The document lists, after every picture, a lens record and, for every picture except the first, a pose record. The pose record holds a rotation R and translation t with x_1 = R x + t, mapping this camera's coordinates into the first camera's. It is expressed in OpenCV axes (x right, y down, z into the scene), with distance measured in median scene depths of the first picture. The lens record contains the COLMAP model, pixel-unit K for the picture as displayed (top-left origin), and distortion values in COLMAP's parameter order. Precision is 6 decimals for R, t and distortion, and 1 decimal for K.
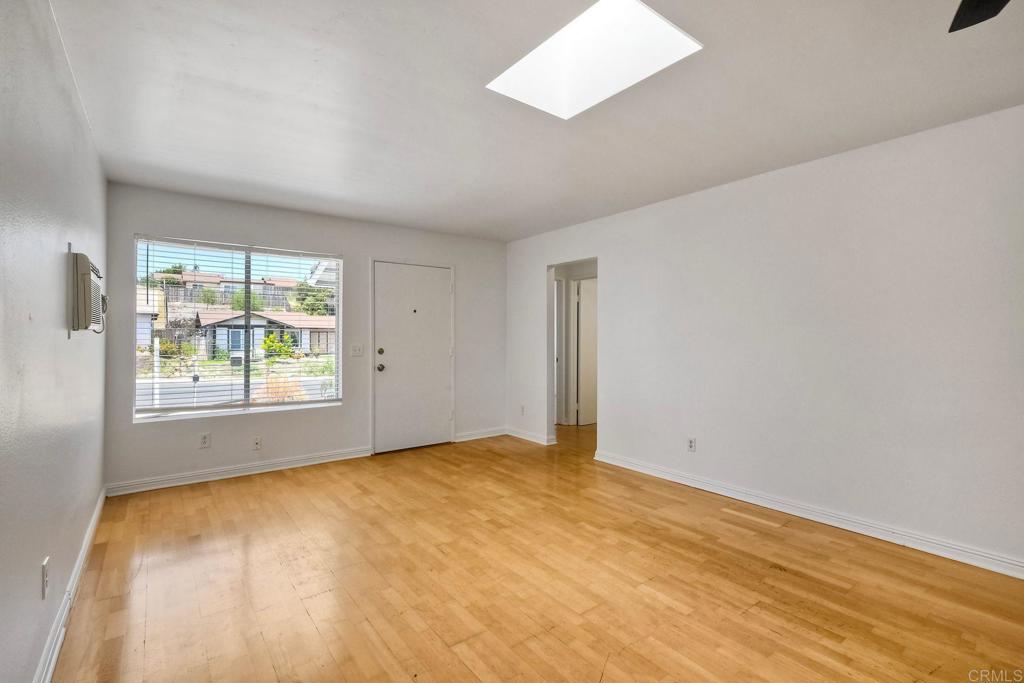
lens RADIAL K [[469.8, 0, 513.1], [0, 469.8, 338.2], [0, 0, 1]] dist [-0.002191, 0.000736]
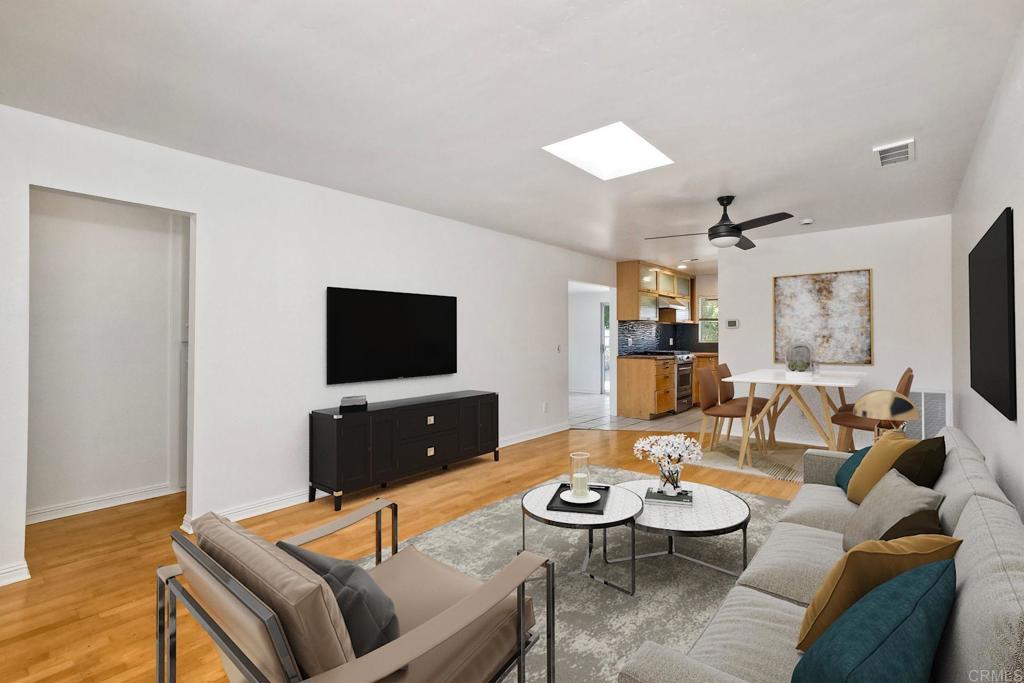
lens RADIAL K [[469.8, 0, 512.4], [0, 469.8, 338.6], [0, 0, 1]] dist [-0.002191, 0.000736]
pose [[-0.222651, -0.000578, 0.974898, -0.995392], [0.007316, 0.999971, 0.002264, -0.002958], [-0.974871, 0.007636, -0.222640, 1.333520]]
